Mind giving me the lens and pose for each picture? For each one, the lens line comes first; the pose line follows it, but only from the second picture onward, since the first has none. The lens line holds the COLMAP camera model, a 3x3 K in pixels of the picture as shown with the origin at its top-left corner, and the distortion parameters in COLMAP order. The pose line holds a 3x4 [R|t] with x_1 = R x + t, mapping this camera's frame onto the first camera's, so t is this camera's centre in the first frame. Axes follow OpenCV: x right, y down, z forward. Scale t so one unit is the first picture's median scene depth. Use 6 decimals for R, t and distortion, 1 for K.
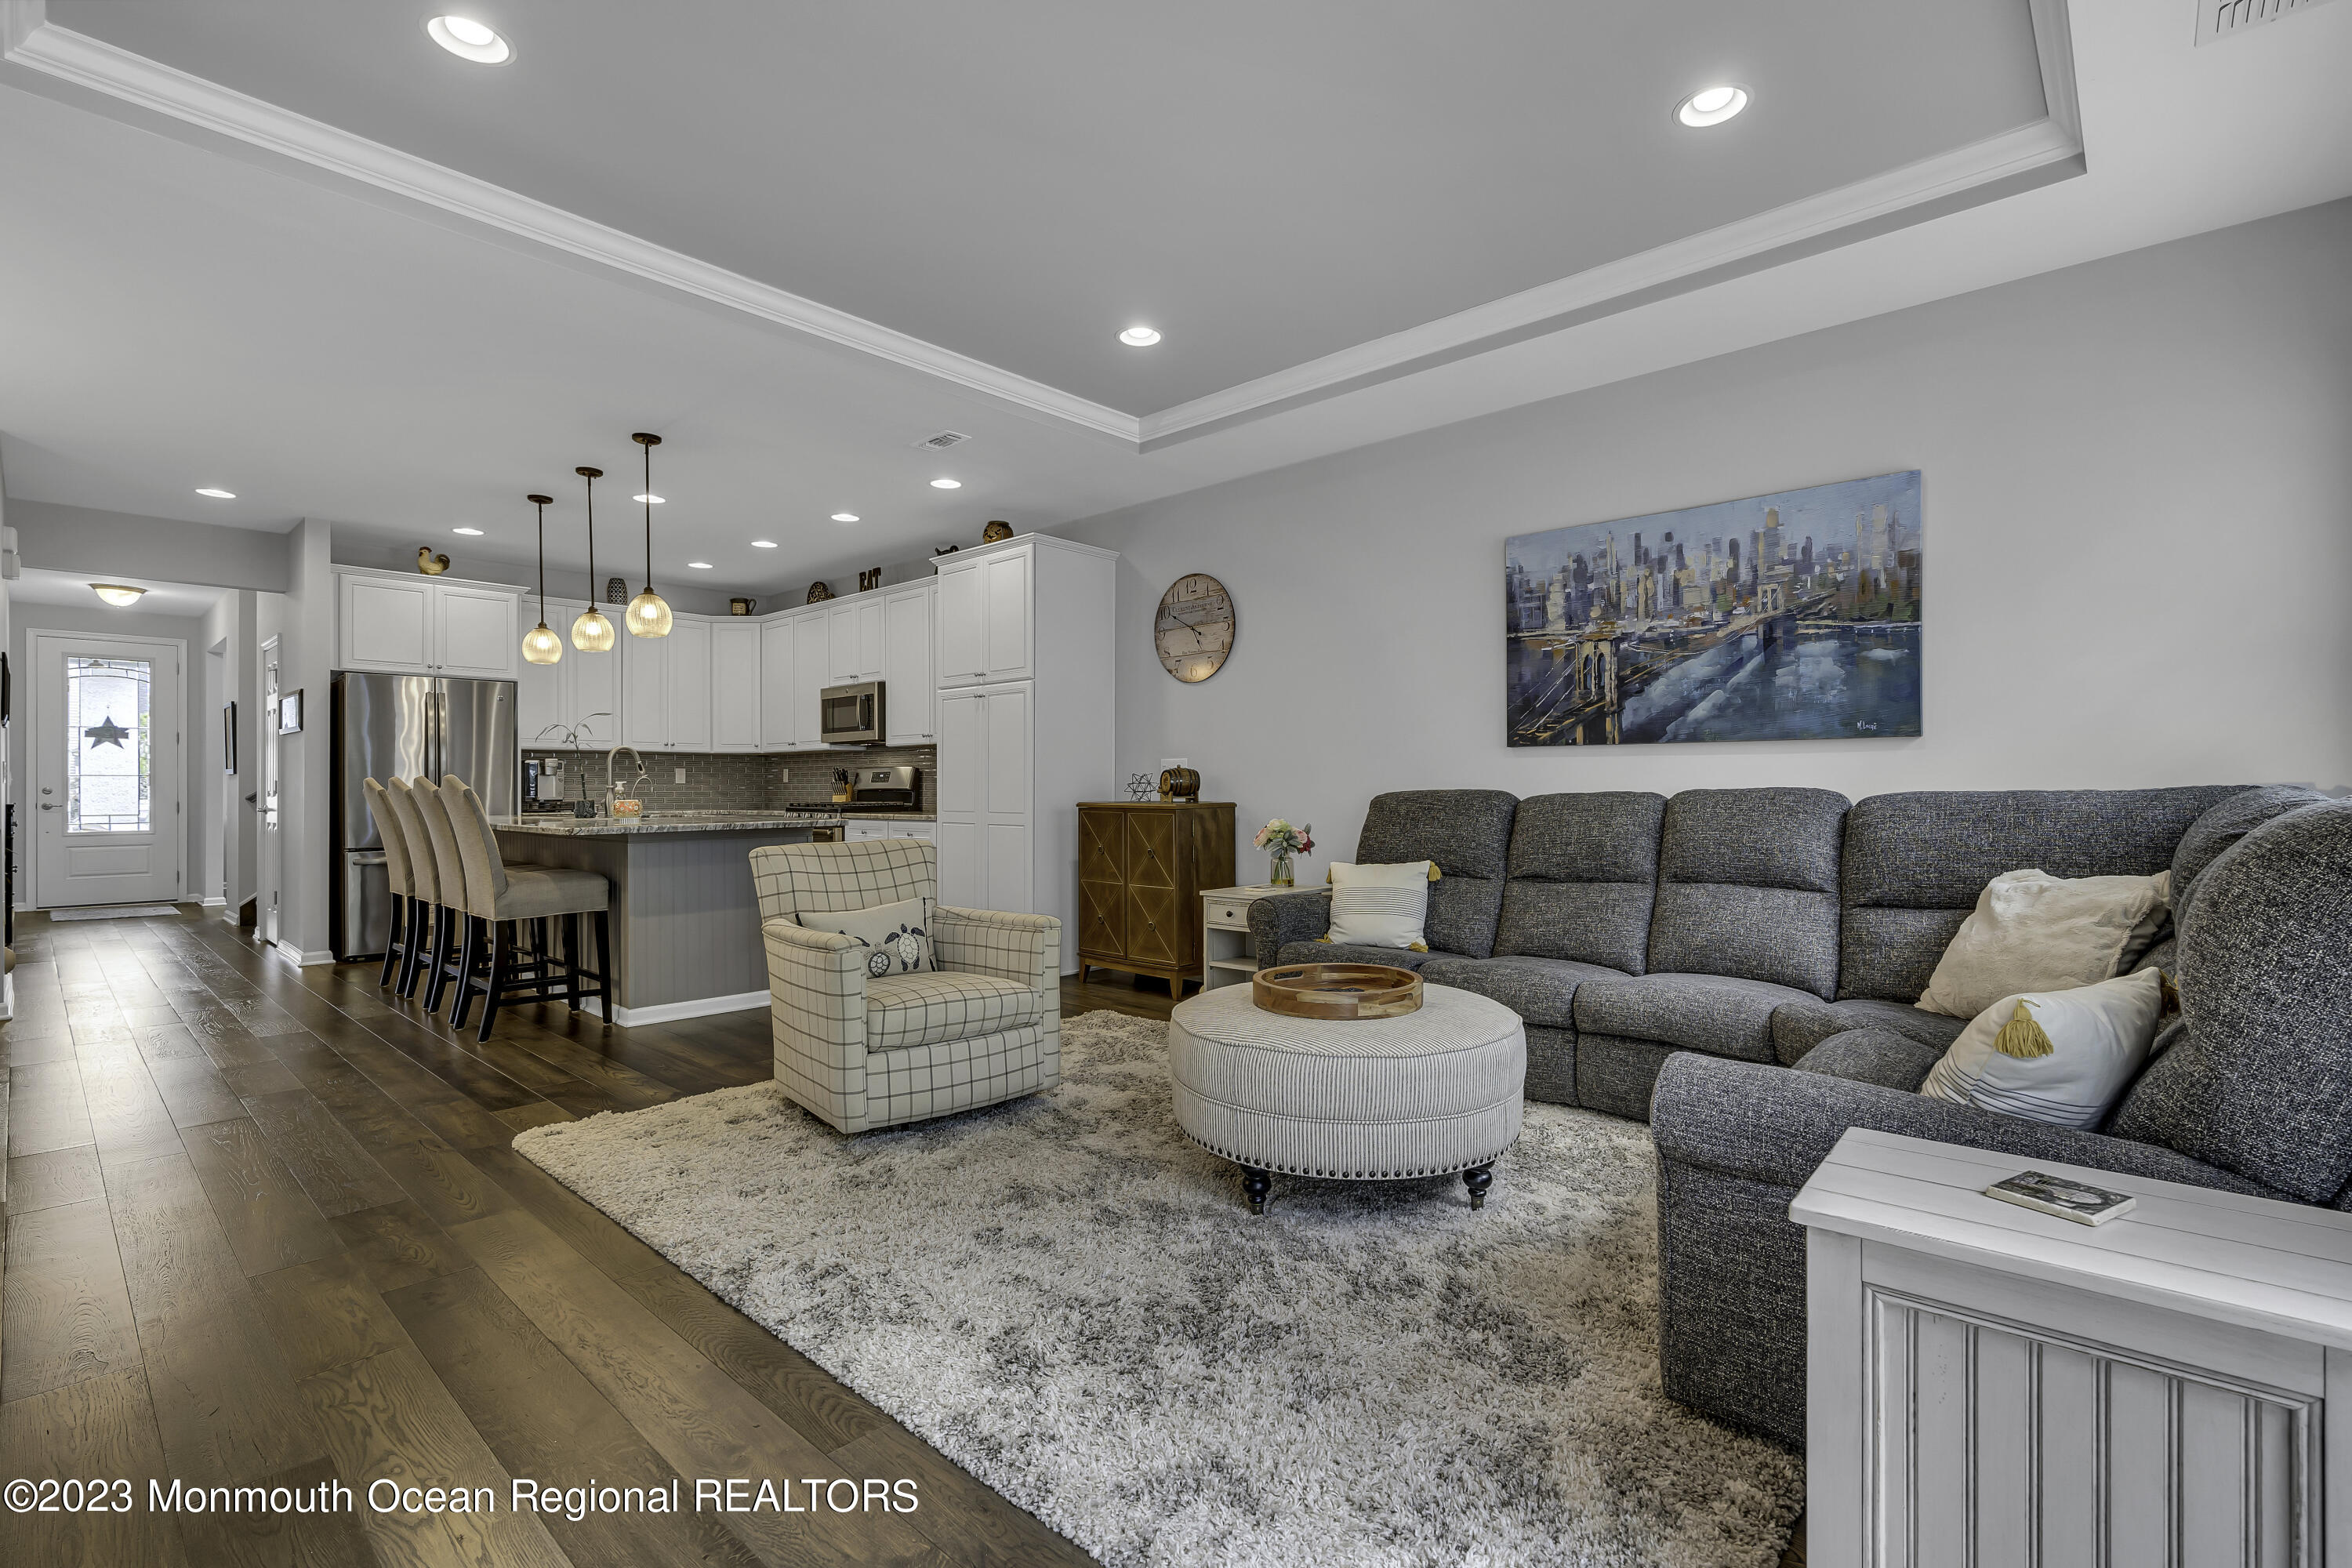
lens RADIAL K [[1063.2, 0, 1176.0], [0, 1063.2, 784.0], [0, 0, 1]] dist [0.004450, 0.000648]
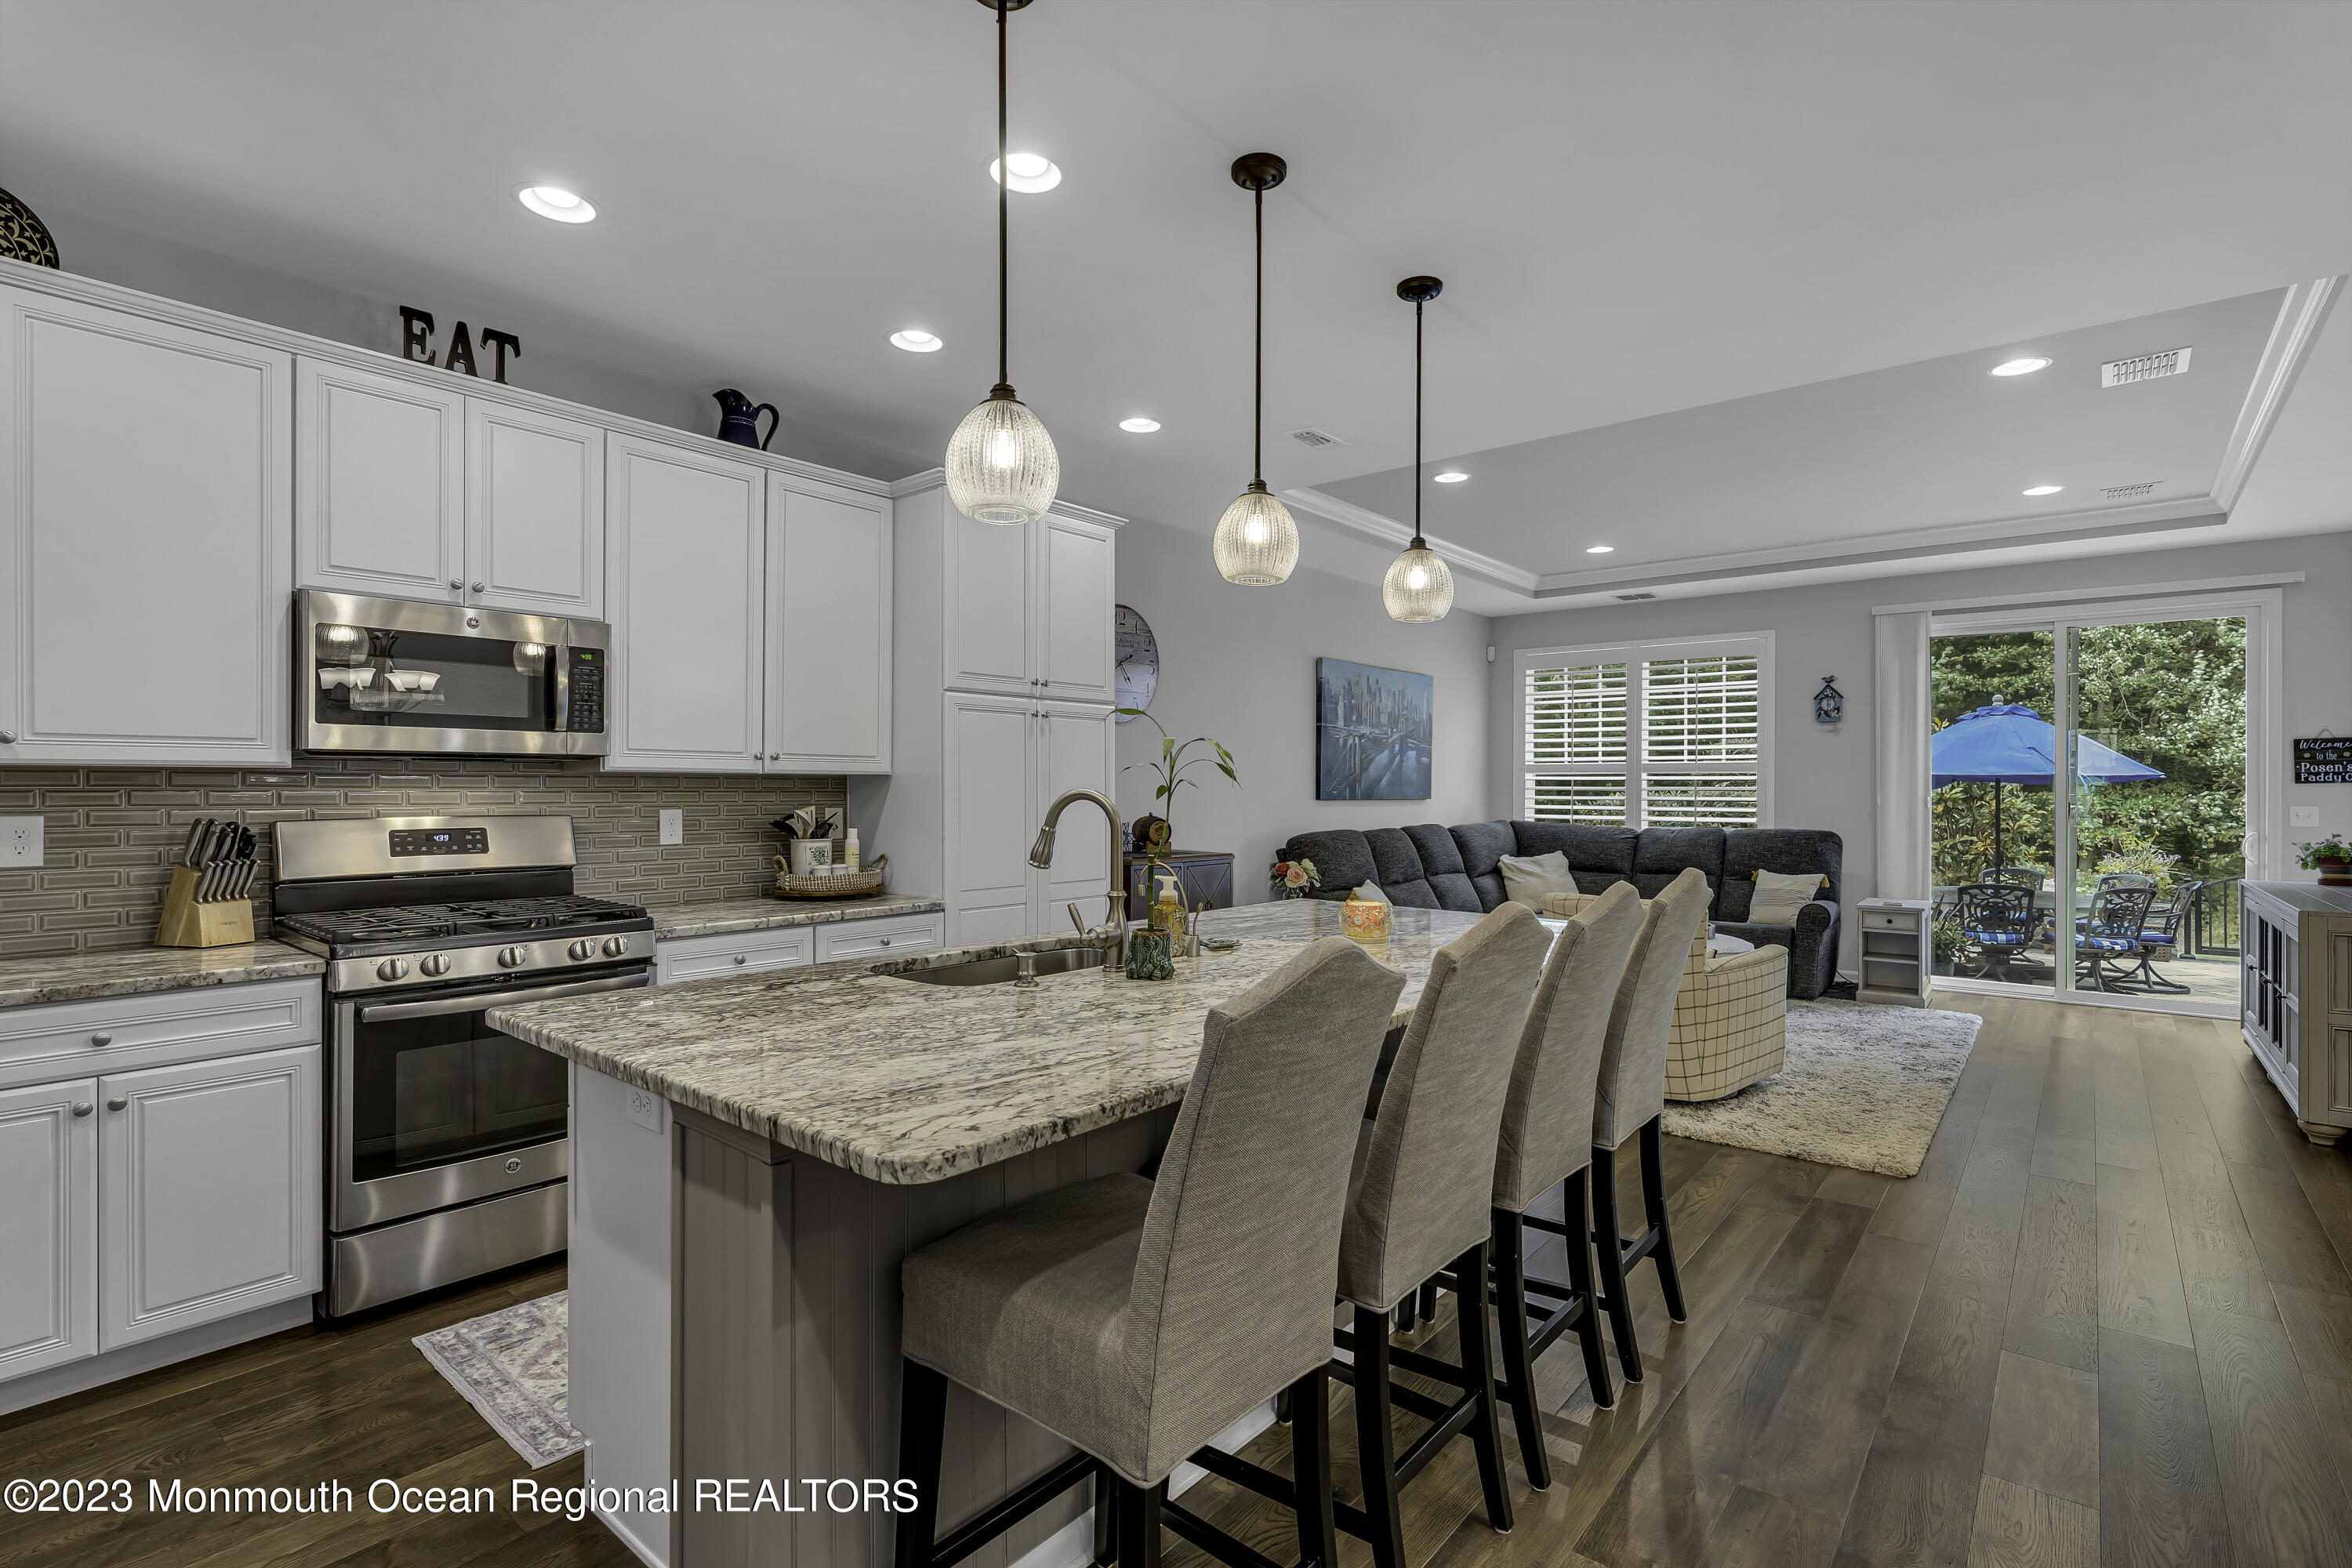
lens RADIAL K [[1093.3, 0, 1199.4], [0, 1093.3, 790.3], [0, 0, 1]] dist [-0.013816, 0.000618]
pose [[-0.054217, 0.002639, 0.998526, -0.811864], [-0.003455, 0.999990, -0.002831, -0.029682], [-0.998523, -0.003603, -0.054207, 0.856266]]
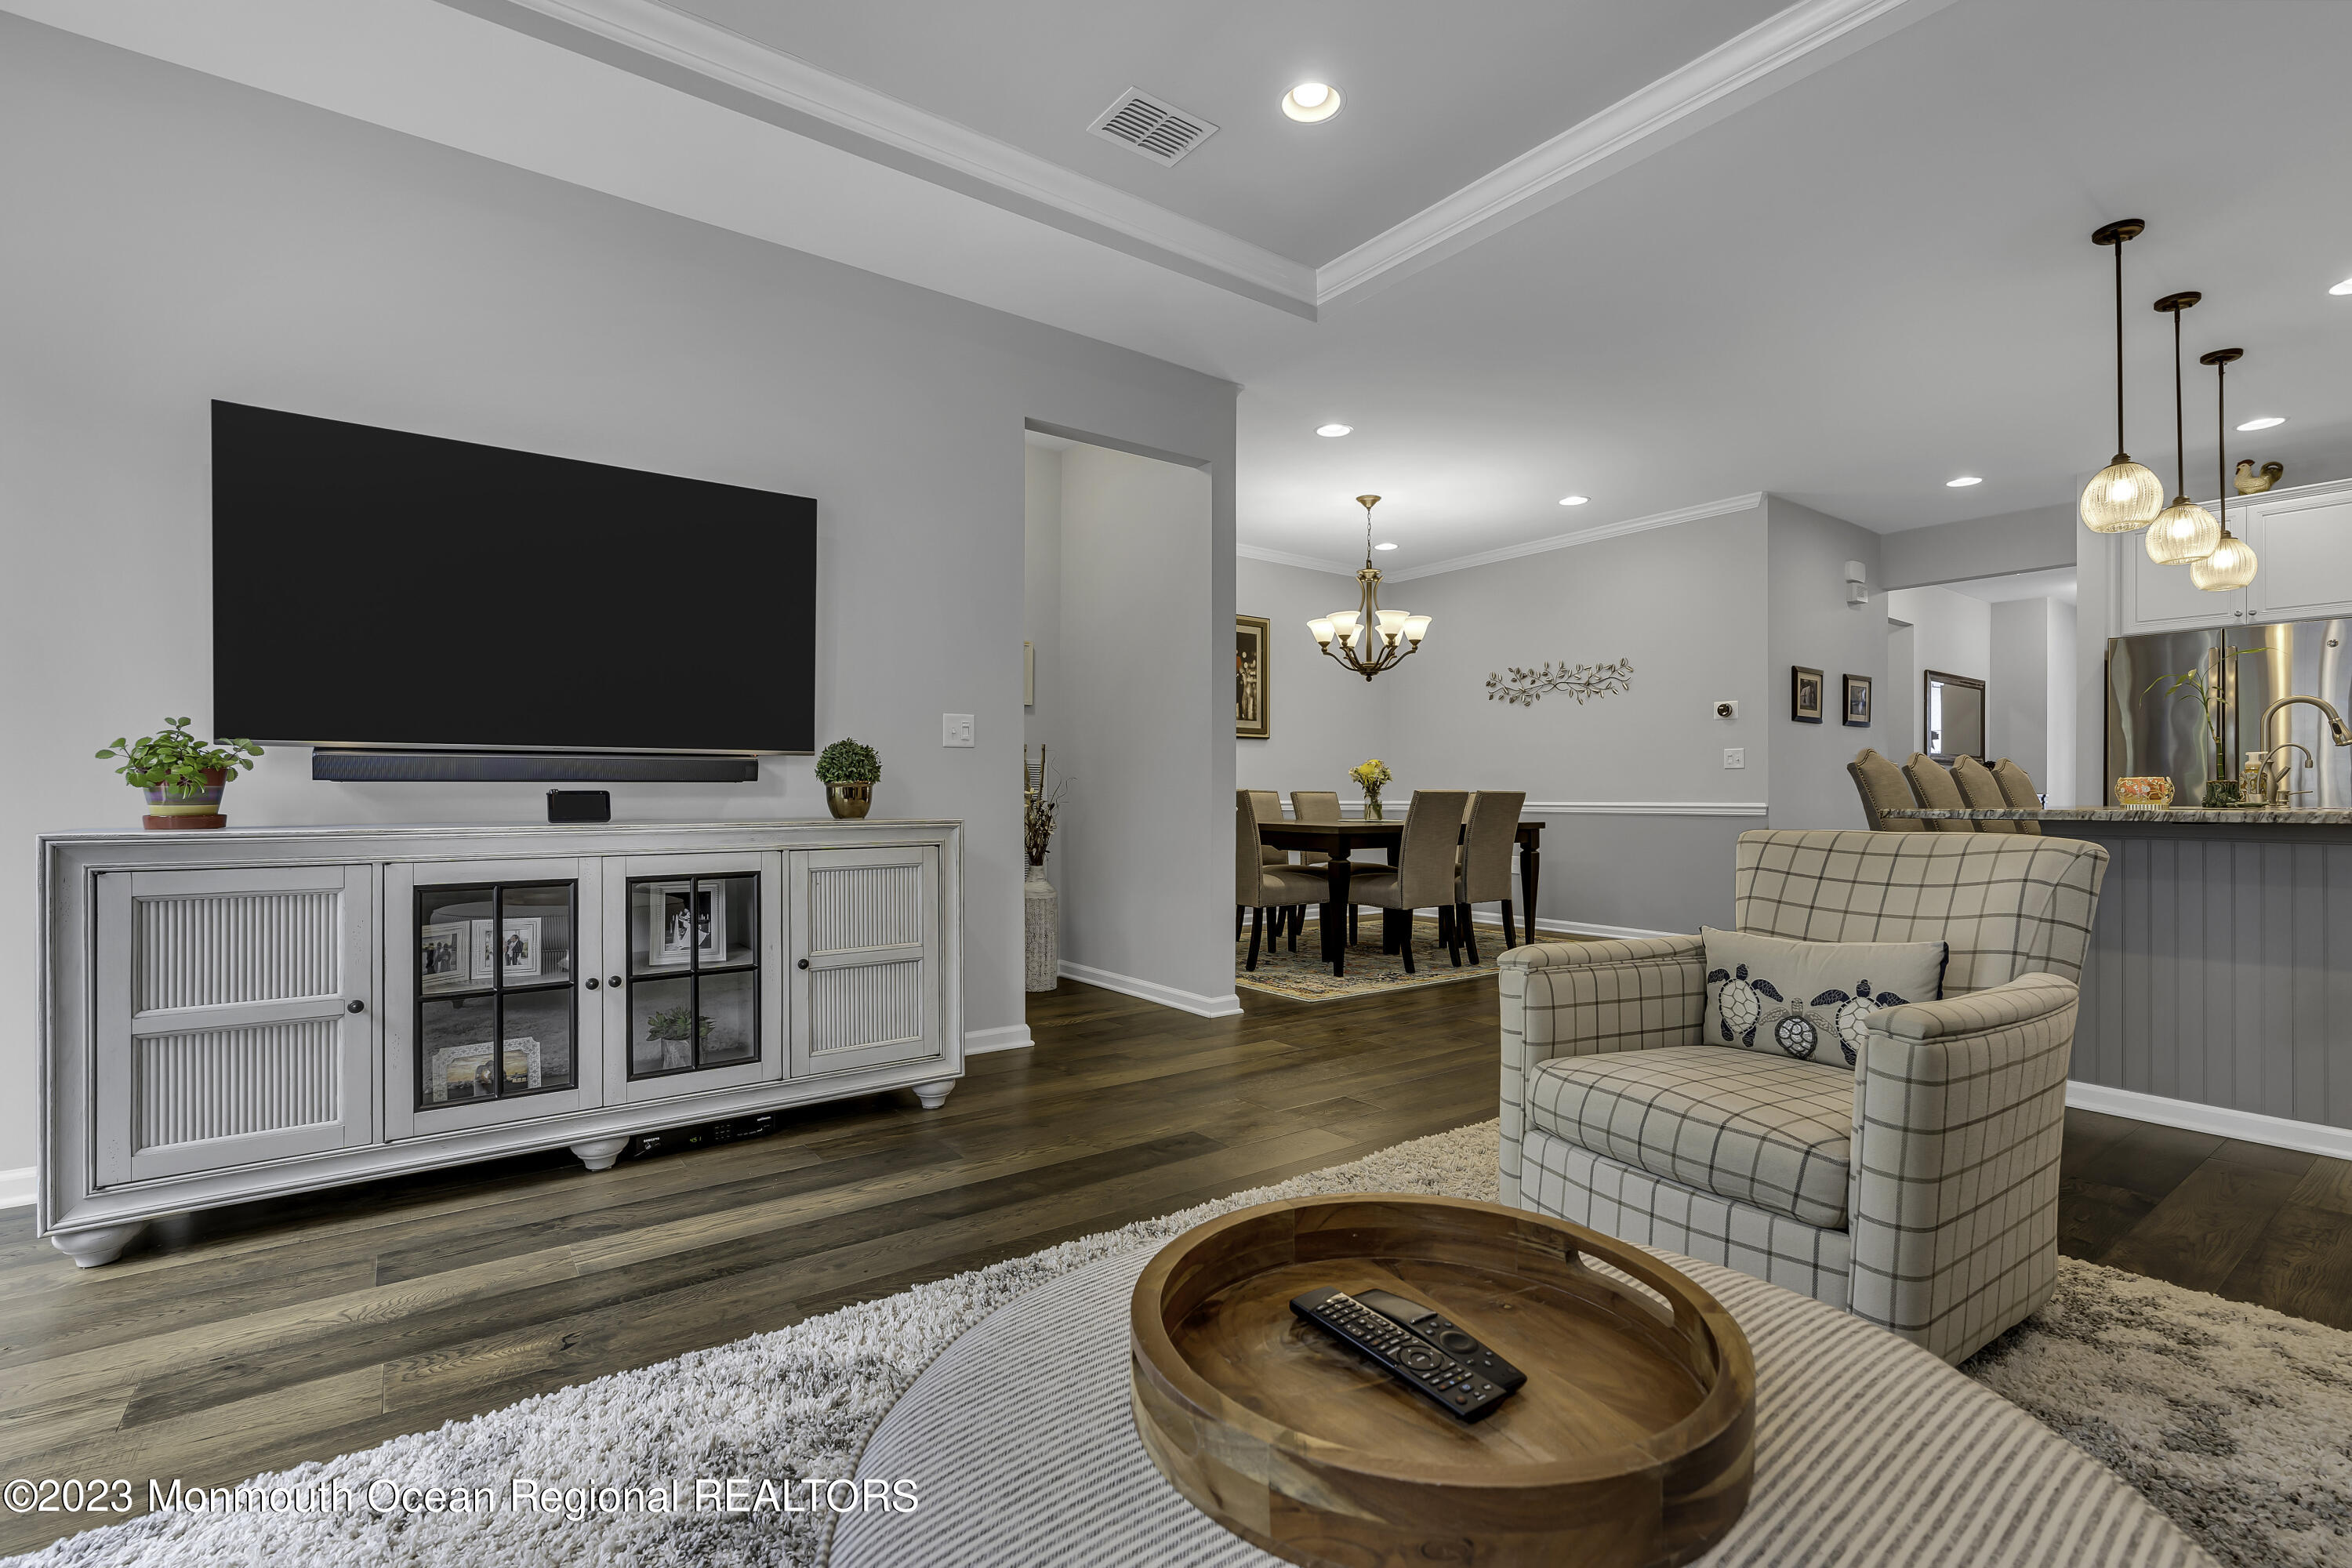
lens RADIAL K [[1061.6, 0, 1194.4], [0, 1061.6, 788.3], [0, 0, 1]] dist [-0.013039, 0.003893]
pose [[-0.180737, -0.004104, -0.983523, 0.188445], [0.001953, 0.999988, -0.004532, 0.017181], [0.983530, -0.002740, -0.180727, 0.409793]]
